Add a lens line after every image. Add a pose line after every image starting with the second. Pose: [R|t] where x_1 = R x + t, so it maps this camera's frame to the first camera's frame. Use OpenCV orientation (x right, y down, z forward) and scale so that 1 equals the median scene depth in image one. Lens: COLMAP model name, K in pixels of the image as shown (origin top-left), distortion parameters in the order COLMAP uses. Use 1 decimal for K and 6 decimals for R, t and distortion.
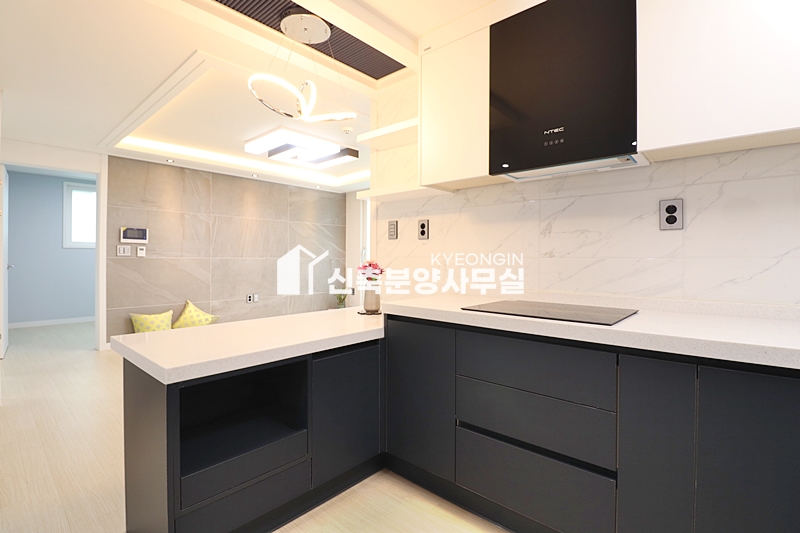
lens RADIAL K [[367.7, 0, 405.5], [0, 367.7, 262.5], [0, 0, 1]] dist [-0.010013, -0.008855]
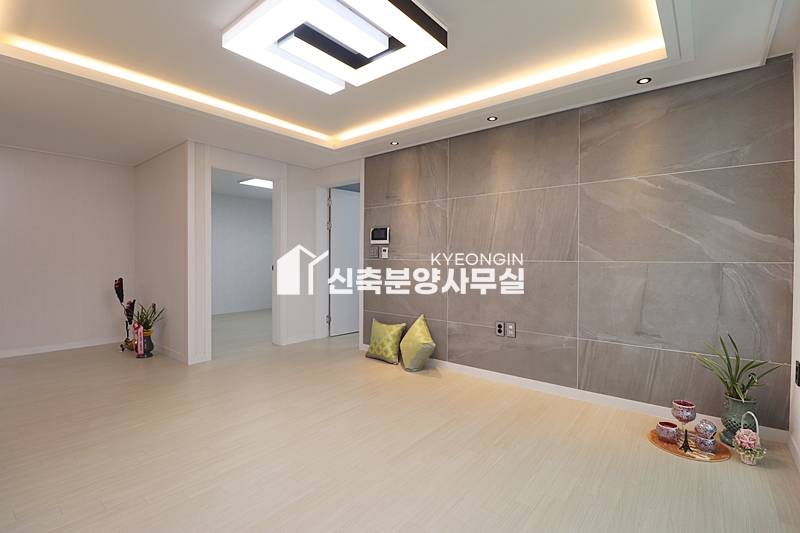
lens RADIAL K [[367.7, 0, 405.0], [0, 367.7, 258.8], [0, 0, 1]] dist [-0.010013, -0.008855]
pose [[0.040341, 0.007346, -0.999159, 0.183631], [-0.007403, 0.999948, 0.007053, -0.020355], [0.999159, 0.007112, 0.040393, 0.940136]]
